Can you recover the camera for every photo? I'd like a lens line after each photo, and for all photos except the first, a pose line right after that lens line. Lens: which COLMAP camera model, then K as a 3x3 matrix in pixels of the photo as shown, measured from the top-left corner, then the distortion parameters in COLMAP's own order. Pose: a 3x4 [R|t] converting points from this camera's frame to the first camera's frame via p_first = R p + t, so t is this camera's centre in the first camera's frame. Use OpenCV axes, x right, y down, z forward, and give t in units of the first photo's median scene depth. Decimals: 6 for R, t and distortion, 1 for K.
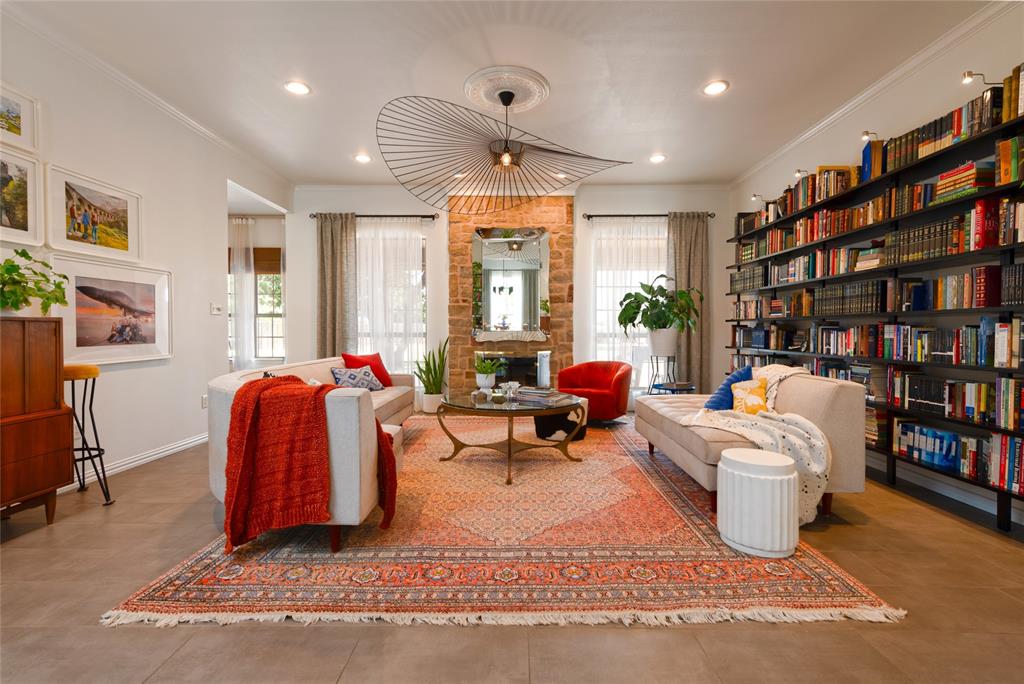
lens RADIAL K [[456.4, 0, 507.4], [0, 456.4, 339.9], [0, 0, 1]] dist [0.005699, 0.000250]
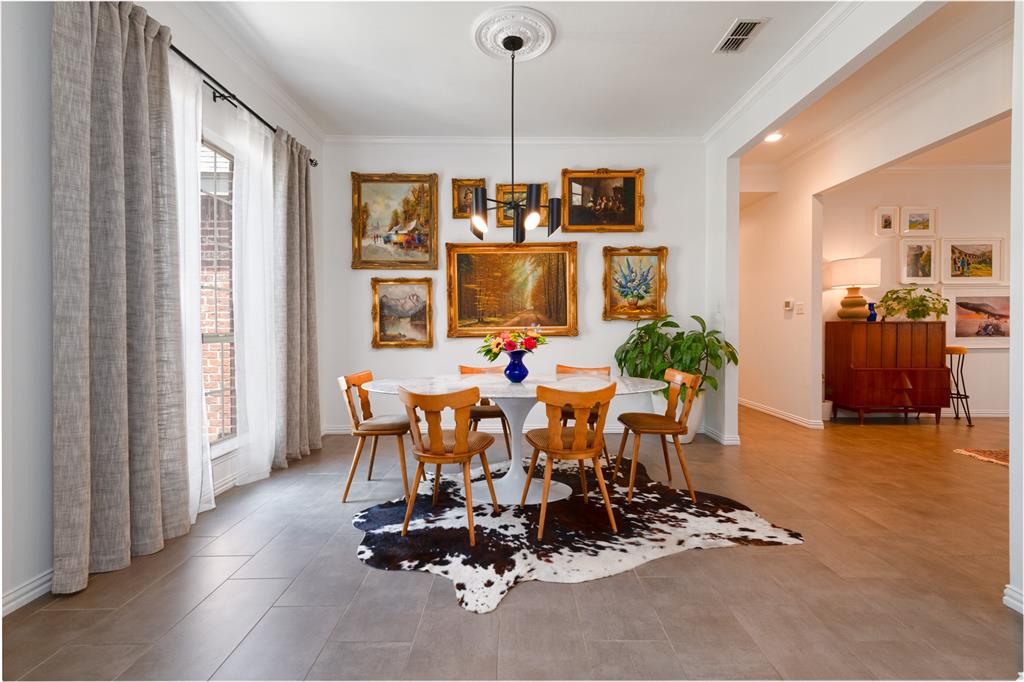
lens RADIAL K [[456.4, 0, 507.6], [0, 456.4, 340.7], [0, 0, 1]] dist [0.005699, 0.000250]
pose [[0.014188, 0.007634, -0.999870, 0.842590], [-0.016361, 0.999839, 0.007401, 0.045040], [0.999765, 0.016254, 0.014311, -0.785021]]
